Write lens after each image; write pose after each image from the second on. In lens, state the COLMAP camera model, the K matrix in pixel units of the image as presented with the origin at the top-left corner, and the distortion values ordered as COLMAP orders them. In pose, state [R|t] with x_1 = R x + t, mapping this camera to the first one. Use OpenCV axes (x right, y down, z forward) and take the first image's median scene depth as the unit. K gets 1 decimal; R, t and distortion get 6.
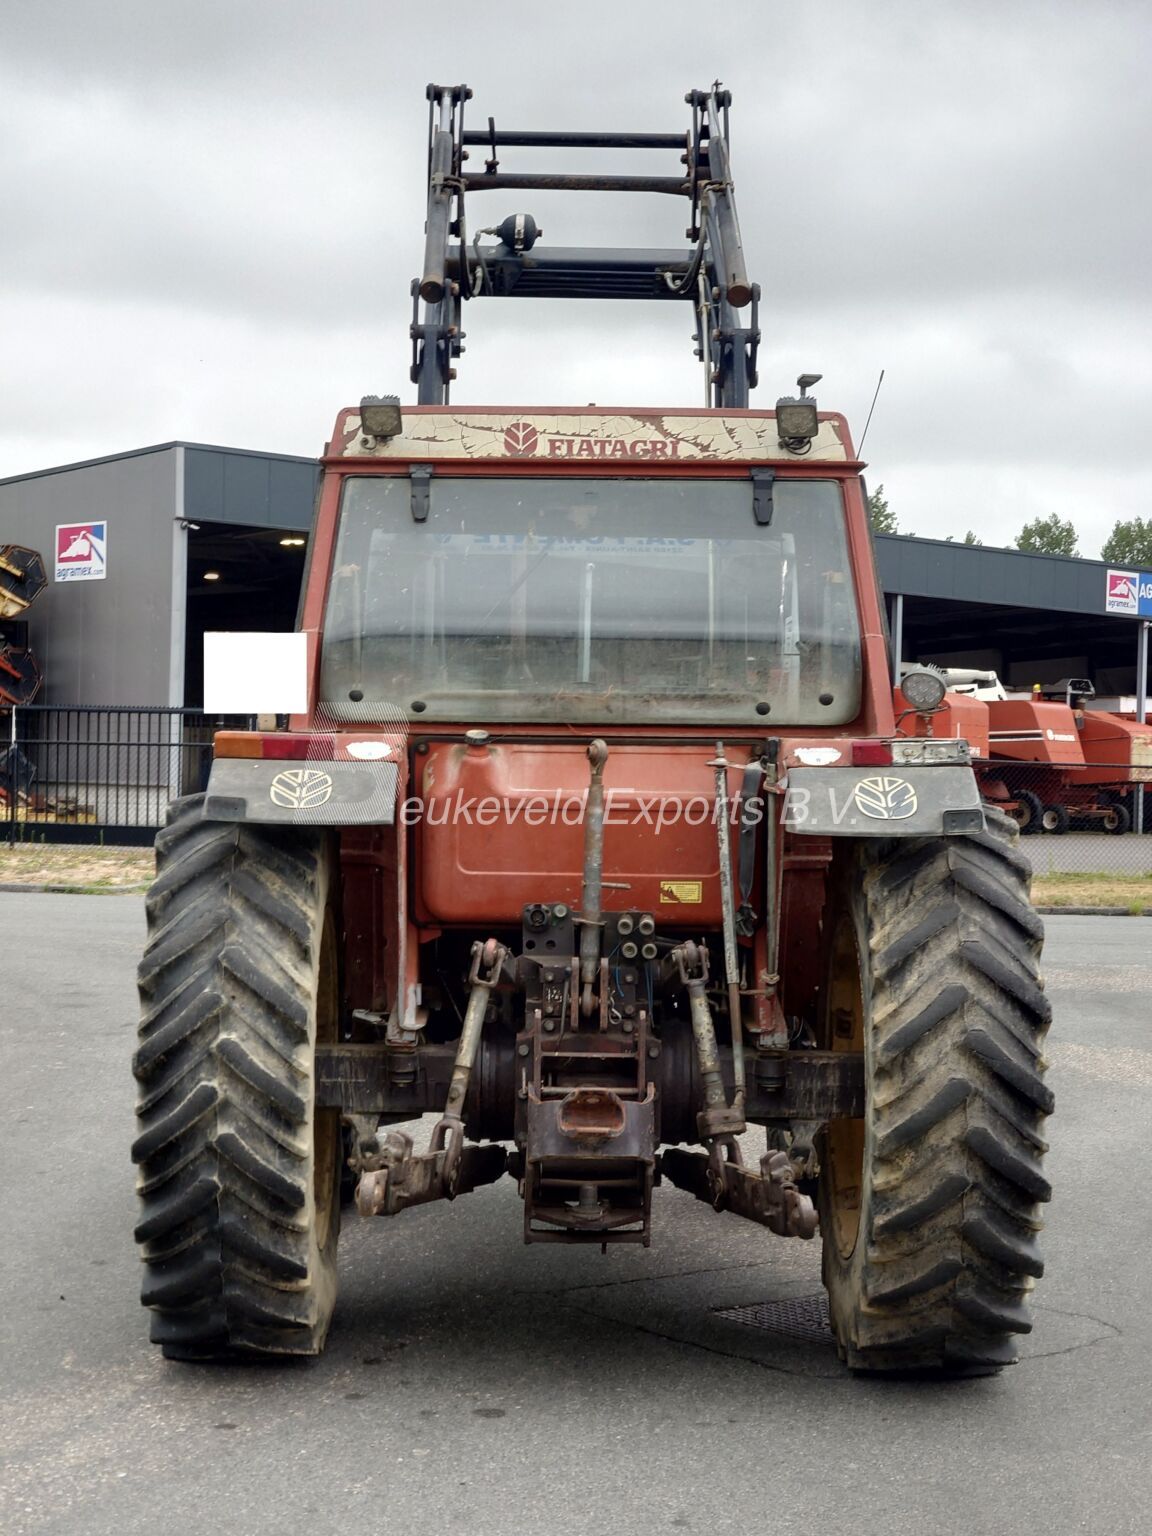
lens RADIAL K [[2685.2, 0, 517.5], [0, 2685.2, 774.9], [0, 0, 1]] dist [0.002057, 0.093251]
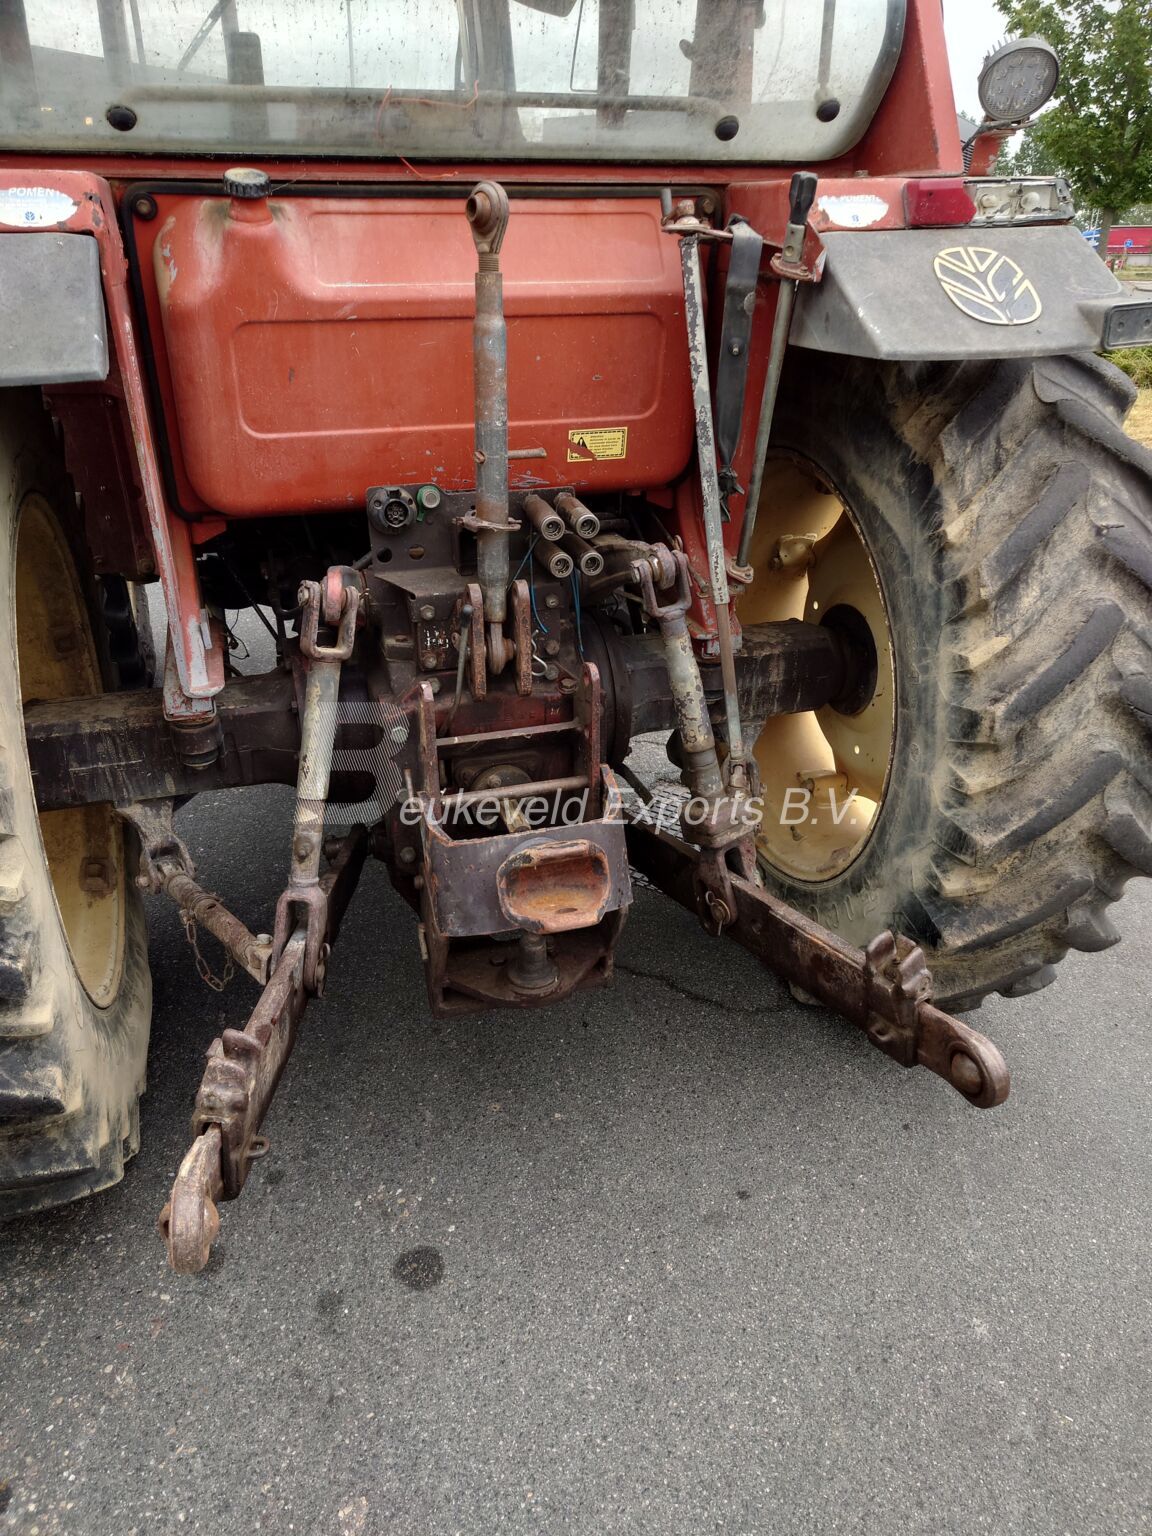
lens RADIAL K [[1173.3, 0, 601.9], [0, 1173.3, 765.9], [0, 0, 1]] dist [-0.005669, 0.009738]
pose [[0.953863, -0.137871, 0.266714, -0.026766], [0.020230, 0.915827, 0.401063, 0.000381], [-0.299559, -0.377164, 0.876363, 0.745783]]
